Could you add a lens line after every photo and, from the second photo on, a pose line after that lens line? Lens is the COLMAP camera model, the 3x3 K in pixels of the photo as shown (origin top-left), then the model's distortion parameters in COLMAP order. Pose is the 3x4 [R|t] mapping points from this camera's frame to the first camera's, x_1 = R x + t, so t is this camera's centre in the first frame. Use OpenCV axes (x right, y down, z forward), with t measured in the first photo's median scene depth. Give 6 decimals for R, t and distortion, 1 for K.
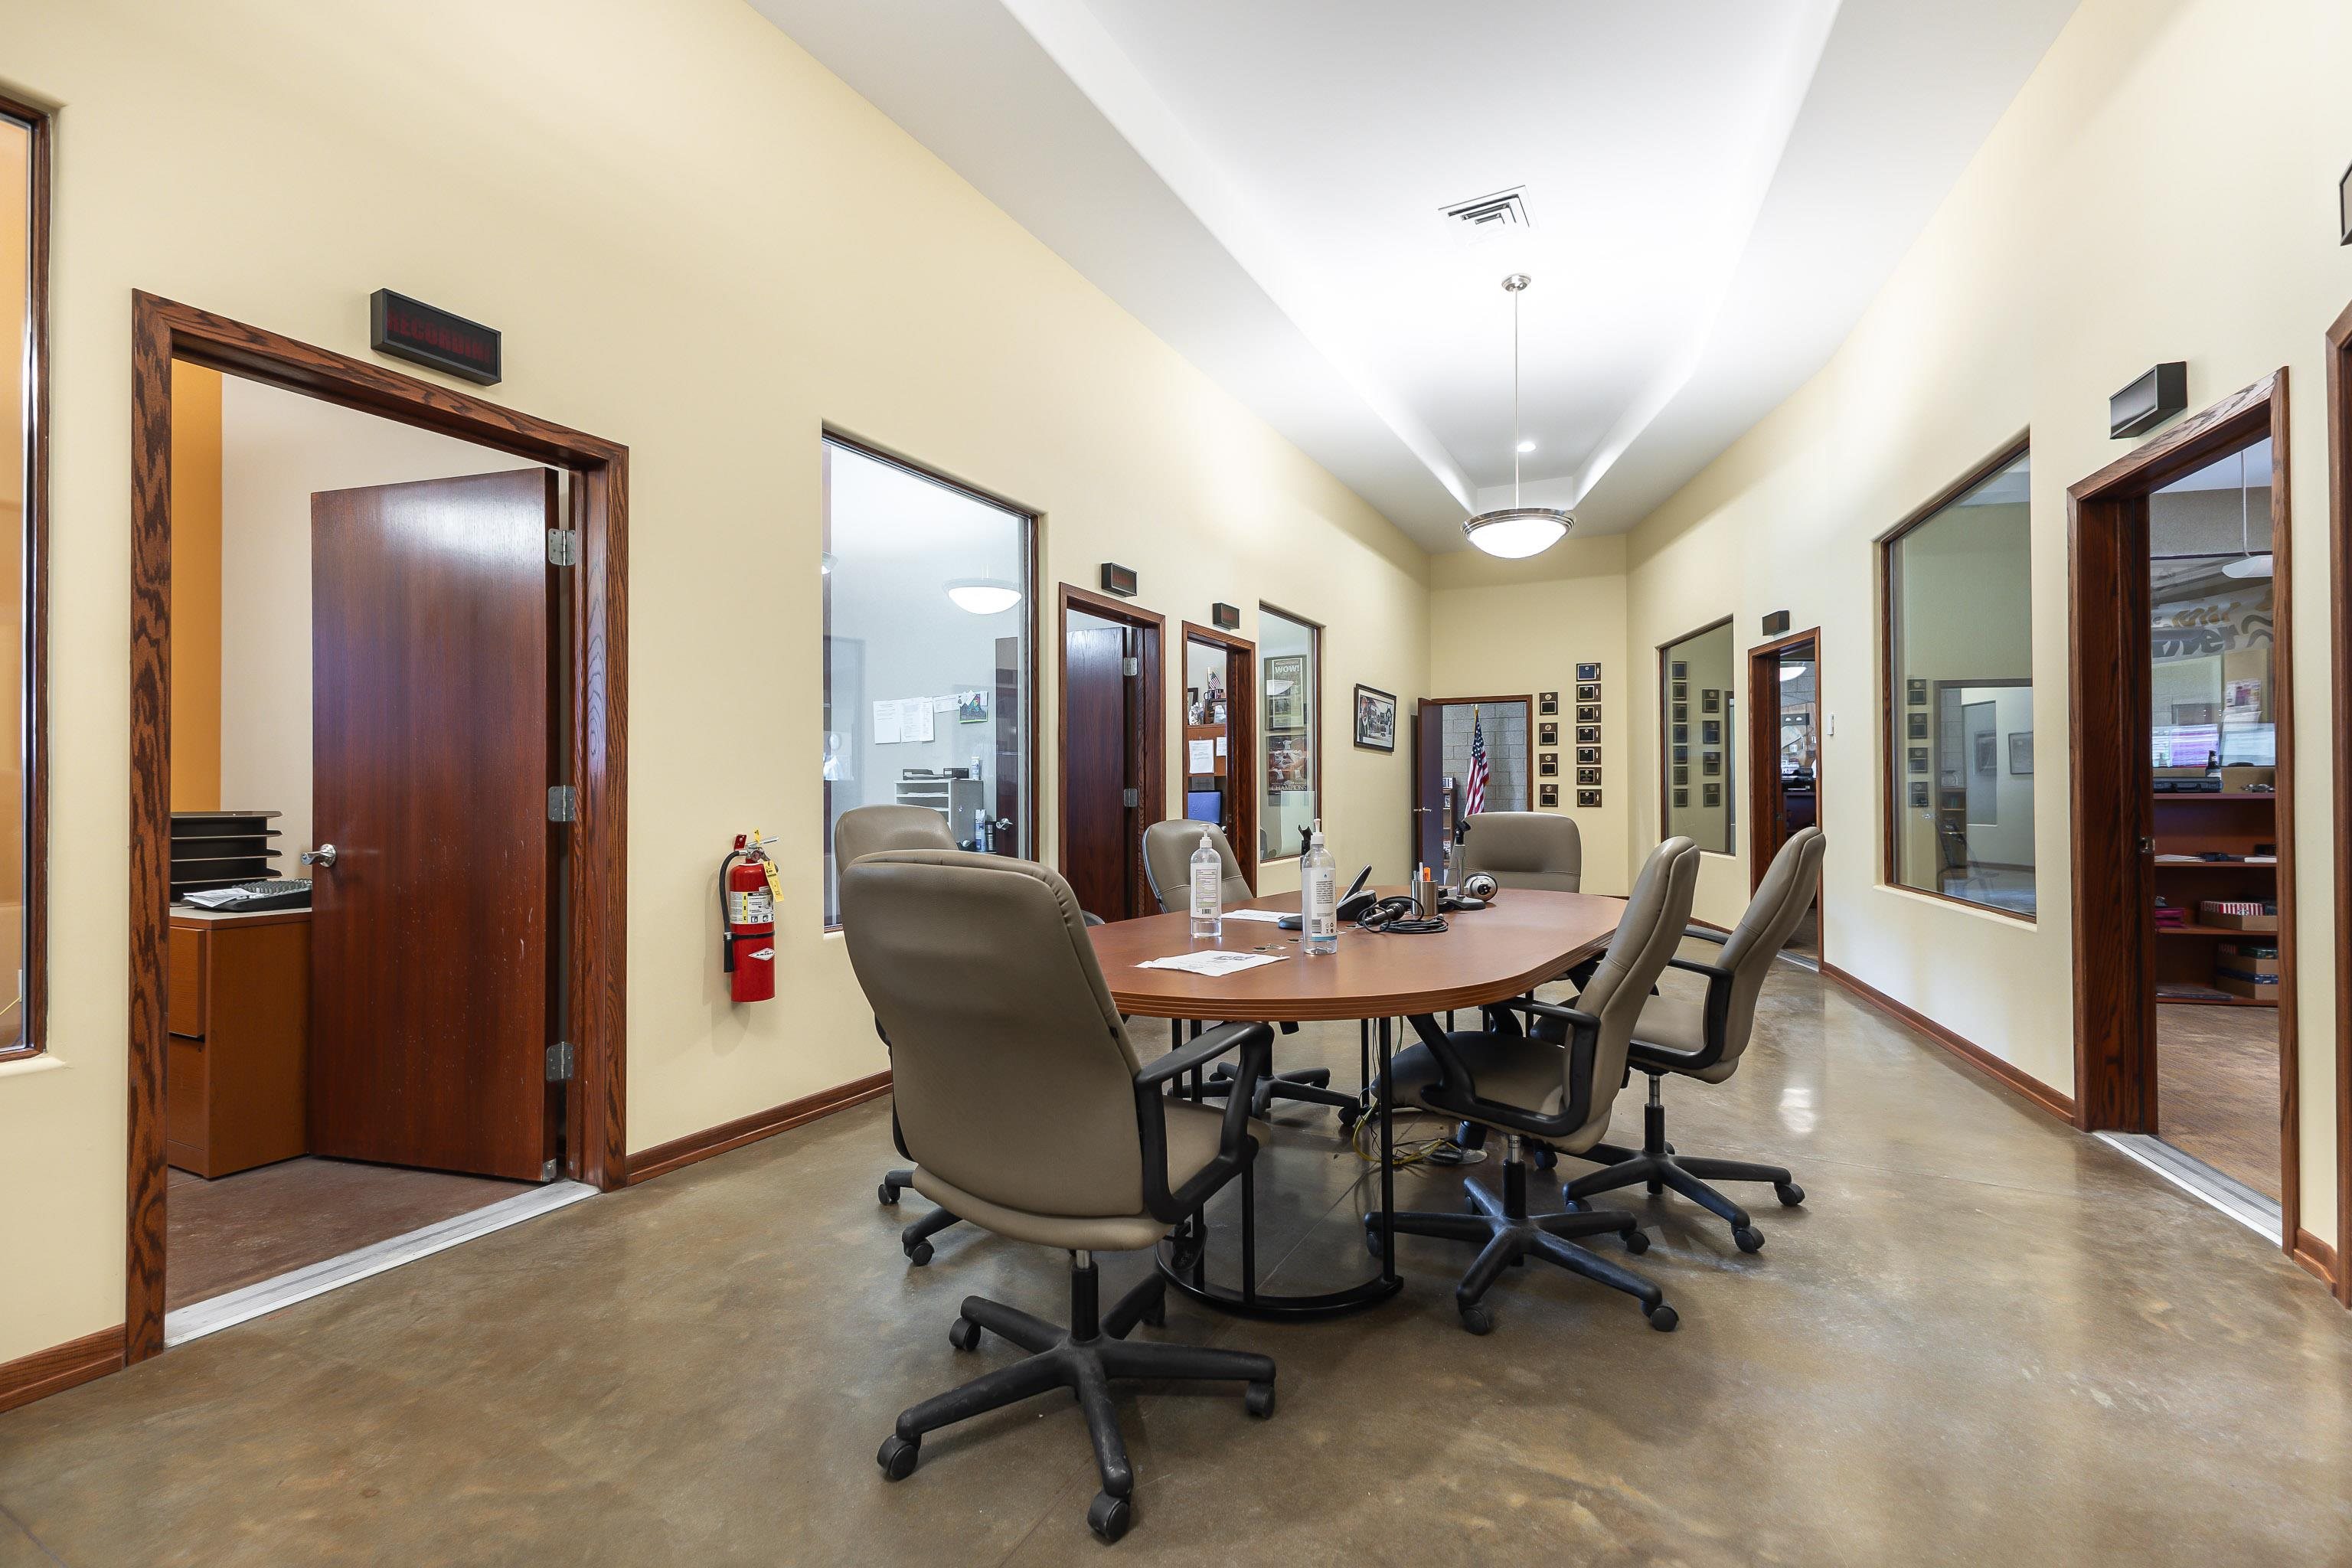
lens RADIAL K [[1041.9, 0, 1166.9], [0, 1041.9, 785.8], [0, 0, 1]] dist [0.008571, -0.000530]
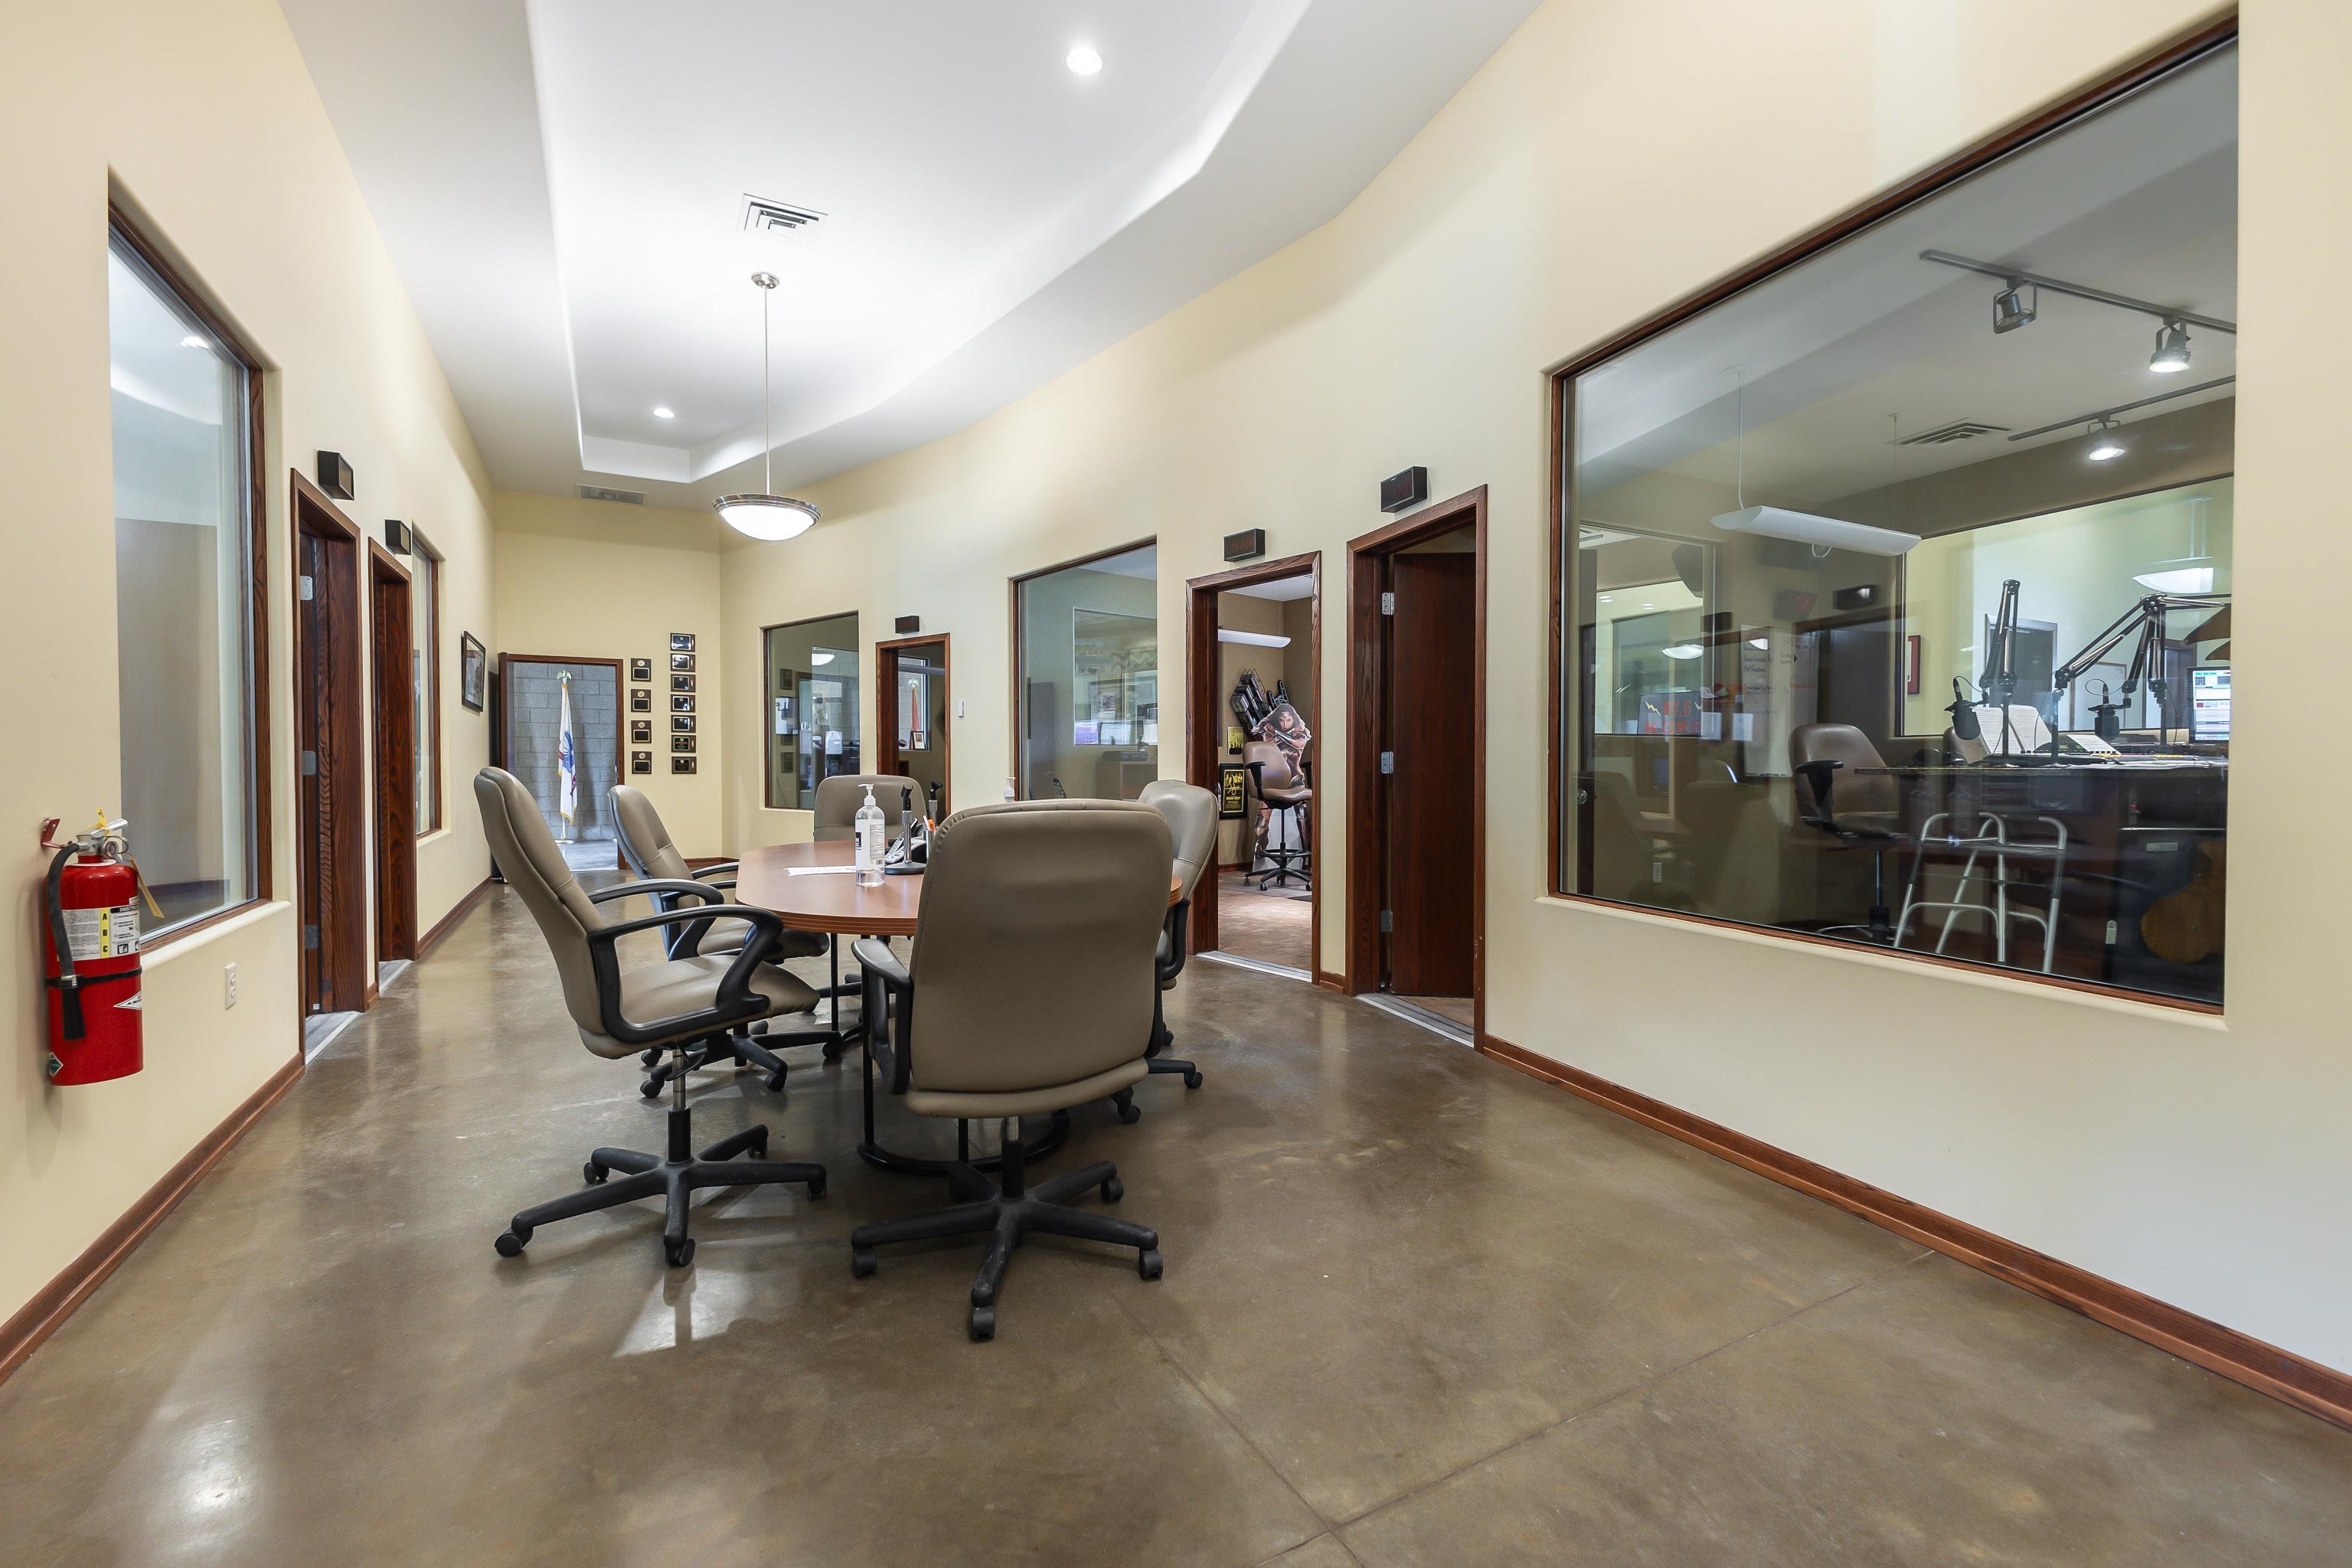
lens RADIAL K [[1041.9, 0, 1176.3], [0, 1041.9, 784.9], [0, 0, 1]] dist [0.008571, -0.000530]
pose [[0.541167, -0.016980, 0.840744, -0.221414], [-0.007262, 0.999664, 0.024864, 0.002159], [-0.840884, -0.019561, 0.540862, 0.039049]]
